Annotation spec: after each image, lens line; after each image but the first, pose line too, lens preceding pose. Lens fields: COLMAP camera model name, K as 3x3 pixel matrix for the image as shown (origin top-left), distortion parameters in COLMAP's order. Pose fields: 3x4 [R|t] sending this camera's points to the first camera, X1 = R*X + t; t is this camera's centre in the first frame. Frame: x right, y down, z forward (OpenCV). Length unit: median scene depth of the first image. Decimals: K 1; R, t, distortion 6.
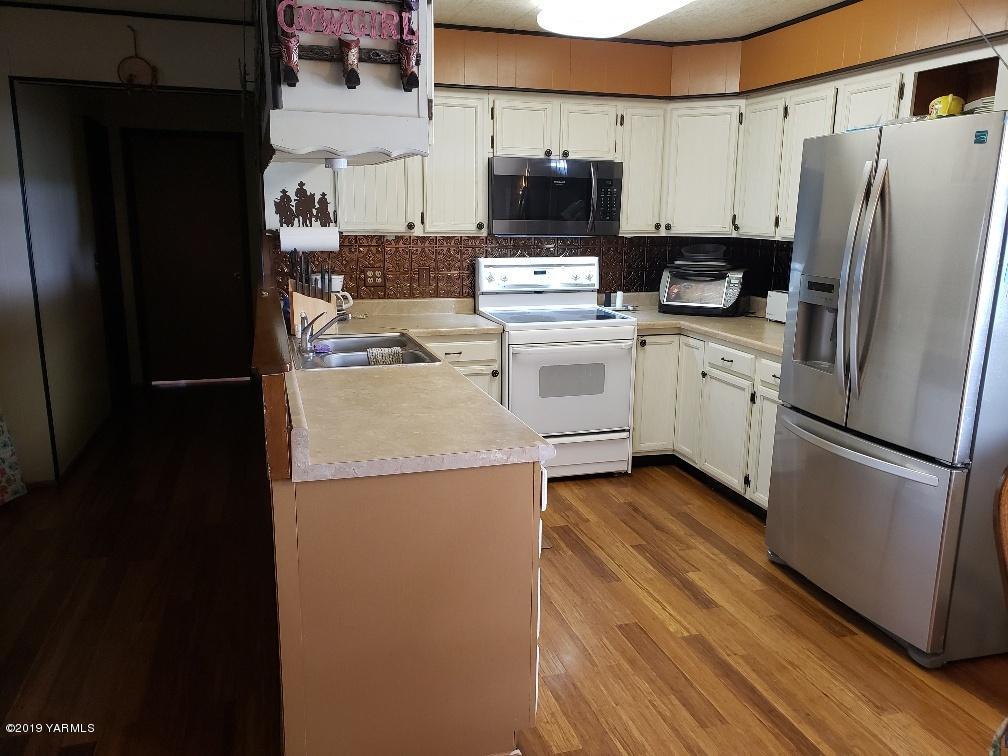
lens RADIAL K [[766.5, 0, 507.6], [0, 766.5, 382.6], [0, 0, 1]] dist [0.013073, -0.002537]
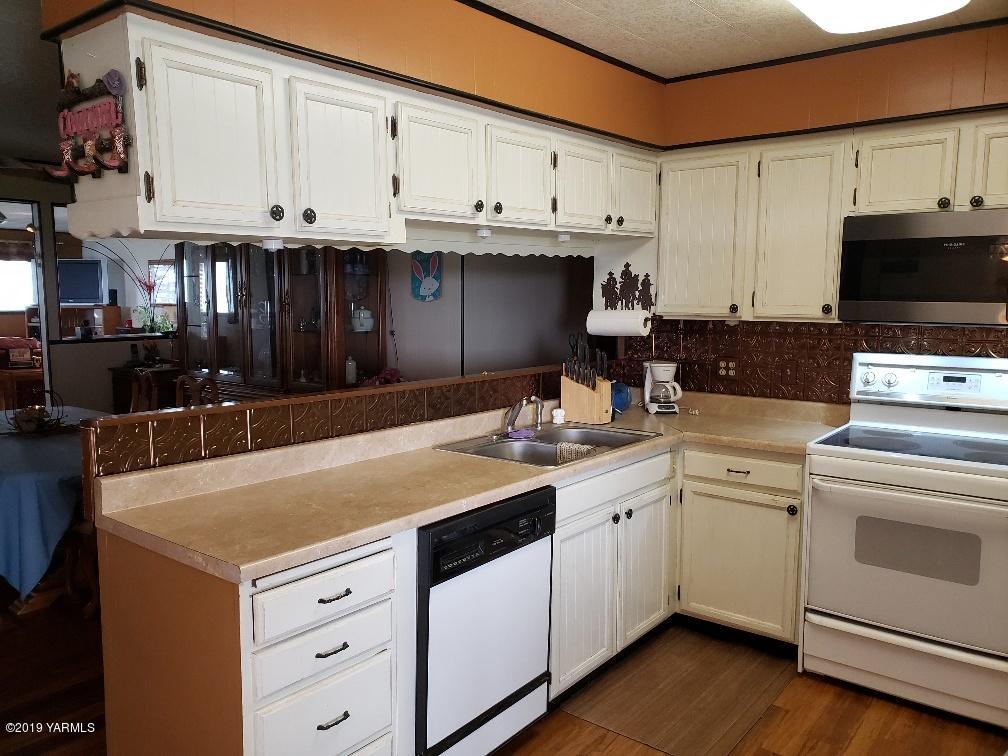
lens RADIAL K [[766.5, 0, 504.4], [0, 766.5, 375.4], [0, 0, 1]] dist [0.013073, -0.002537]
pose [[0.562037, 0.072939, -0.823890, 0.419986], [-0.171315, 0.984769, -0.029685, -0.068656], [0.809176, 0.157829, 0.565972, 0.350995]]
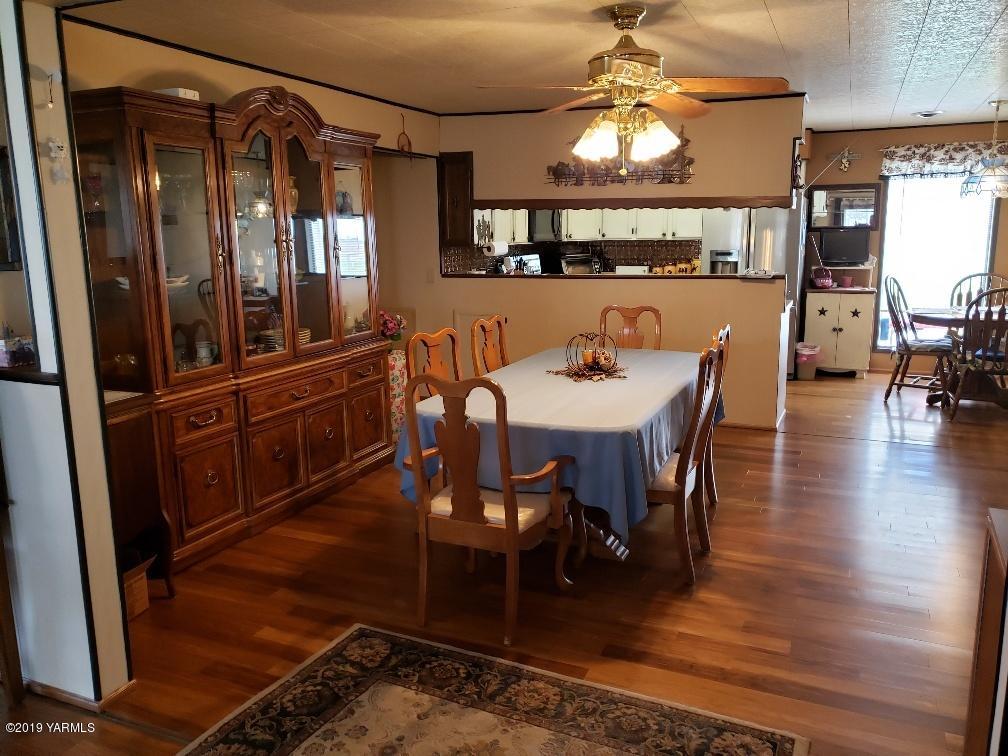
lens RADIAL K [[766.5, 0, 515.1], [0, 766.5, 367.8], [0, 0, 1]] dist [0.013073, -0.002537]
pose [[0.655037, -0.153109, 0.739922, -1.453666], [0.178836, 0.982847, 0.045057, 0.004379], [-0.734128, 0.102811, 0.671182, -0.131906]]
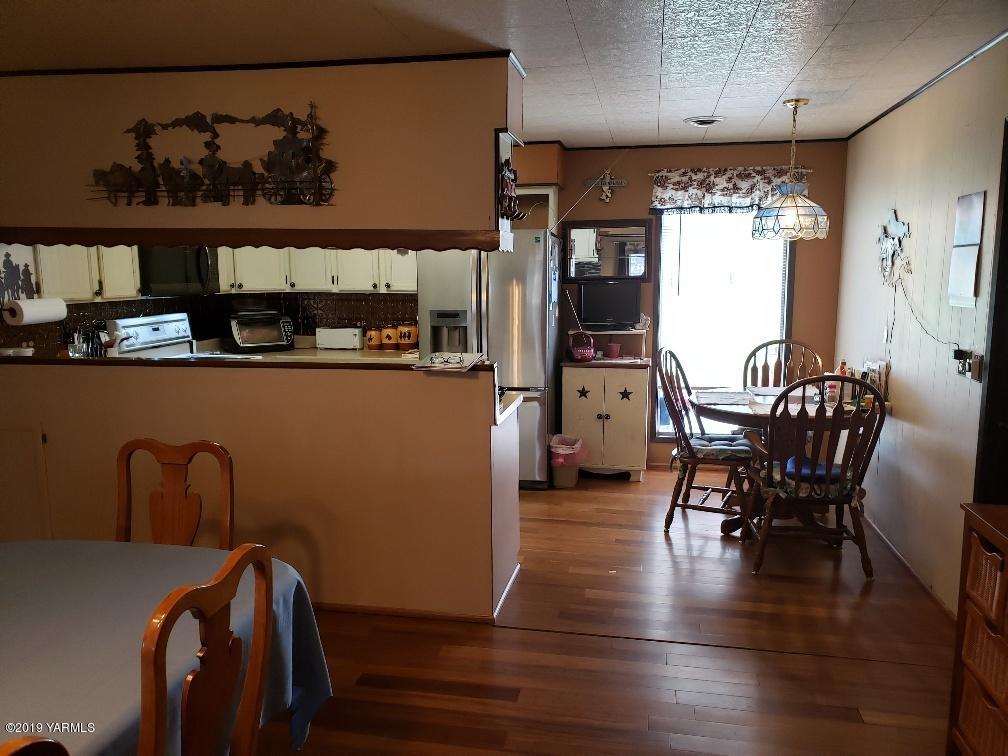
lens RADIAL K [[766.5, 0, 498.9], [0, 766.5, 382.7], [0, 0, 1]] dist [0.013073, -0.002537]
pose [[0.474345, -0.144049, 0.868474, -0.809322], [0.197266, 0.978828, 0.054610, -0.031897], [-0.857953, 0.145416, 0.492718, 0.017390]]
